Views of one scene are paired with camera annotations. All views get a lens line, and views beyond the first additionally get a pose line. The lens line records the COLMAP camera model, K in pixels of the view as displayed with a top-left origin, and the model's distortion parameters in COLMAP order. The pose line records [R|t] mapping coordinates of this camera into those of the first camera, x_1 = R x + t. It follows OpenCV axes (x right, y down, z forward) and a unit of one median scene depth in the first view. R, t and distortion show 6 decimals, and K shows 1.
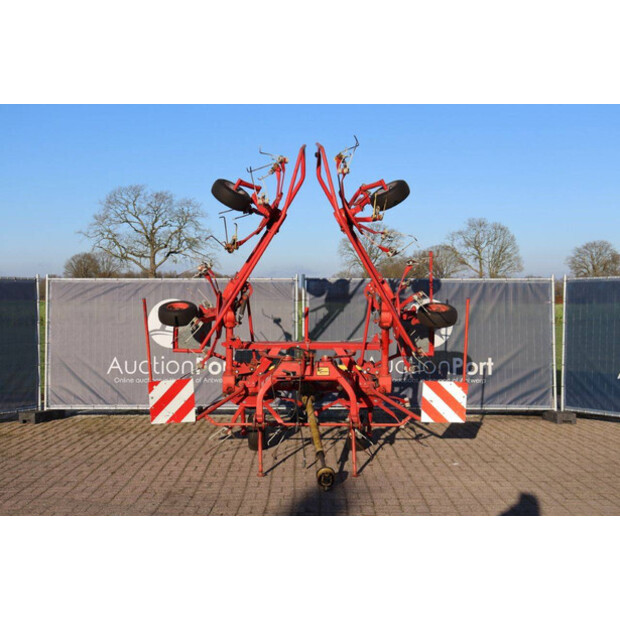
lens RADIAL K [[819.7, 0, 307.7], [0, 819.7, 311.8], [0, 0, 1]] dist [0.036652, 0.000000]
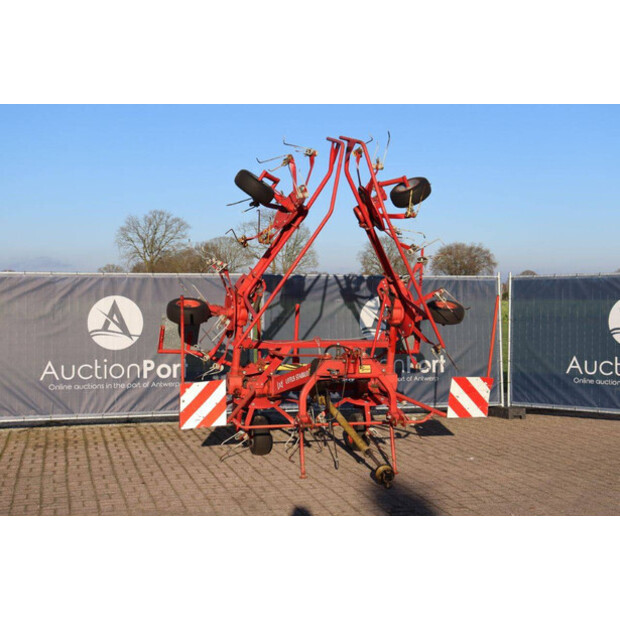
lens RADIAL K [[910.3, 0, 308.2], [0, 910.3, 302.2], [0, 0, 1]] dist [0.087500, 0.000000]
pose [[0.966666, -0.000508, 0.256039, -0.218840], [0.002733, 0.999962, -0.008333, 0.000513], [-0.256025, 0.008755, 0.966630, -0.028358]]
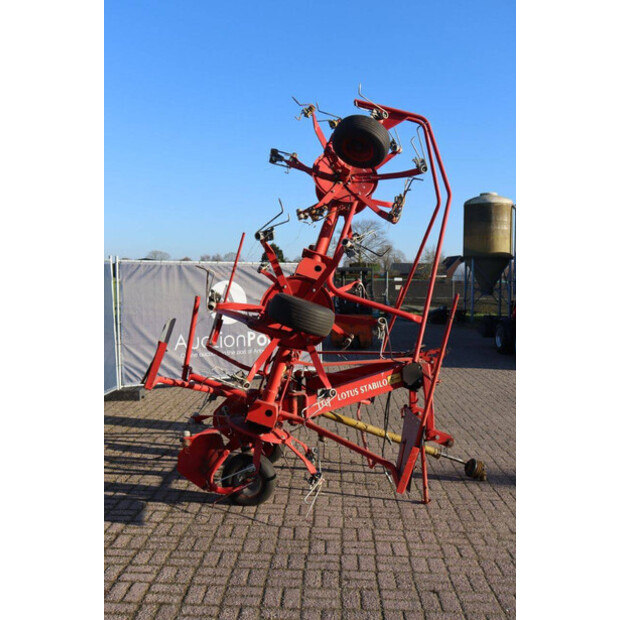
lens RADIAL K [[632.3, 0, 312.6], [0, 632.3, 309.6], [0, 0, 1]] dist [-0.044022, 0.000000]
pose [[0.035236, -0.050592, 0.998098, -0.460739], [-0.002827, 0.998709, 0.050722, -0.018698], [-0.999375, -0.004609, 0.035047, 0.733492]]
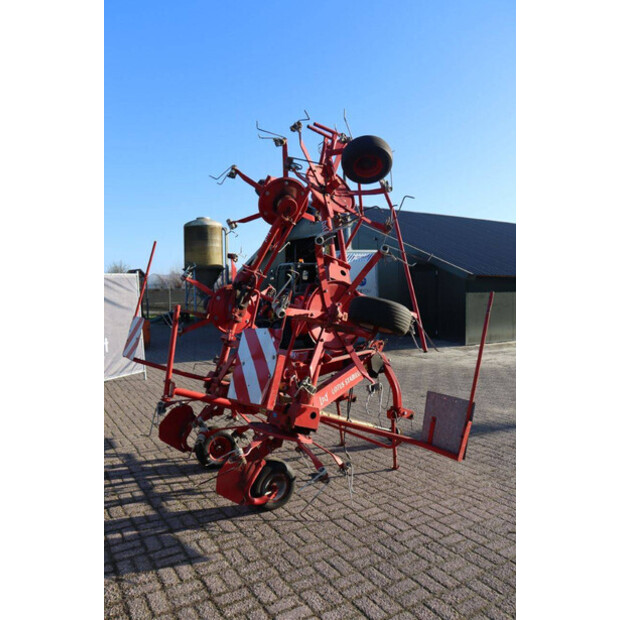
lens RADIAL K [[500.9, 0, 304.7], [0, 500.9, 315.2], [0, 0, 1]] dist [-0.119077, 0.064718]
pose [[-0.514161, -0.044481, 0.856539, -0.340828], [0.019687, 0.997779, 0.063634, -0.018162], [-0.857468, 0.049580, -0.512144, 0.934201]]
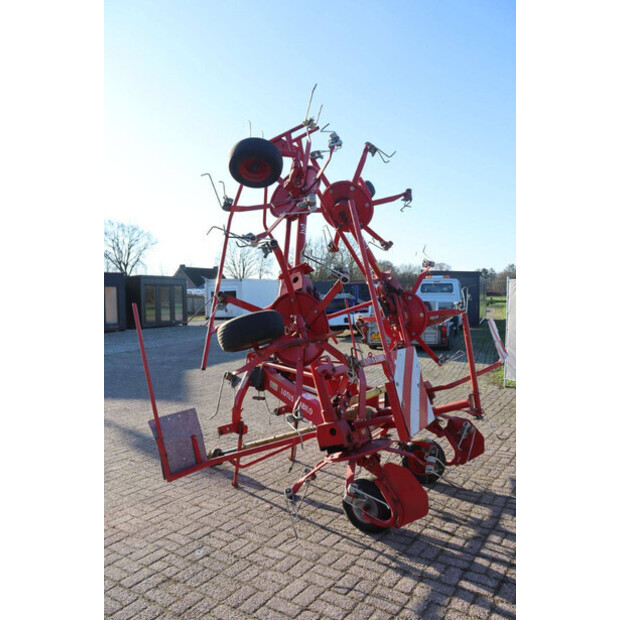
lens RADIAL K [[500.9, 0, 295.3], [0, 500.9, 317.3], [0, 0, 1]] dist [-0.119077, 0.064718]
pose [[-0.566496, 0.040797, -0.823054, 0.325422], [-0.000039, 0.998772, 0.049534, -0.017638], [0.824065, 0.028093, -0.565799, 0.925237]]
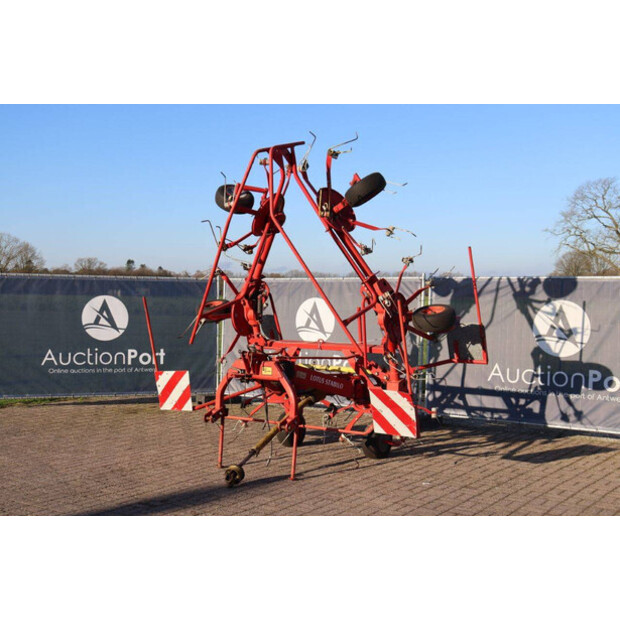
lens RADIAL K [[829.2, 0, 312.9], [0, 829.2, 305.7], [0, 0, 1]] dist [0.036254, 0.000000]
pose [[0.833731, 0.014052, -0.551992, 0.414138], [-0.017220, 0.999852, -0.000557, -0.004810], [0.551903, 0.009969, 0.833849, 0.124400]]
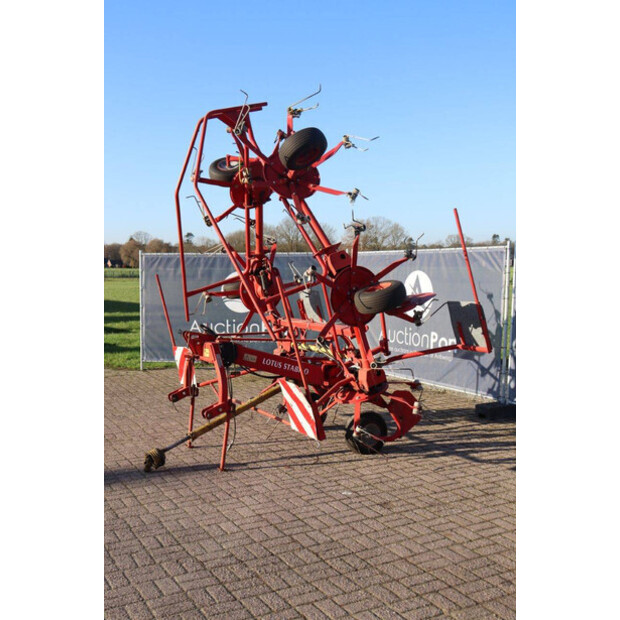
lens RADIAL K [[717.2, 0, 295.6], [0, 717.2, 313.7], [0, 0, 1]] dist [-0.038104, 0.000000]
pose [[0.463697, 0.053759, -0.884362, 0.528142], [-0.003662, 0.998265, 0.058763, -0.013907], [0.885986, -0.024009, 0.463089, 0.473823]]
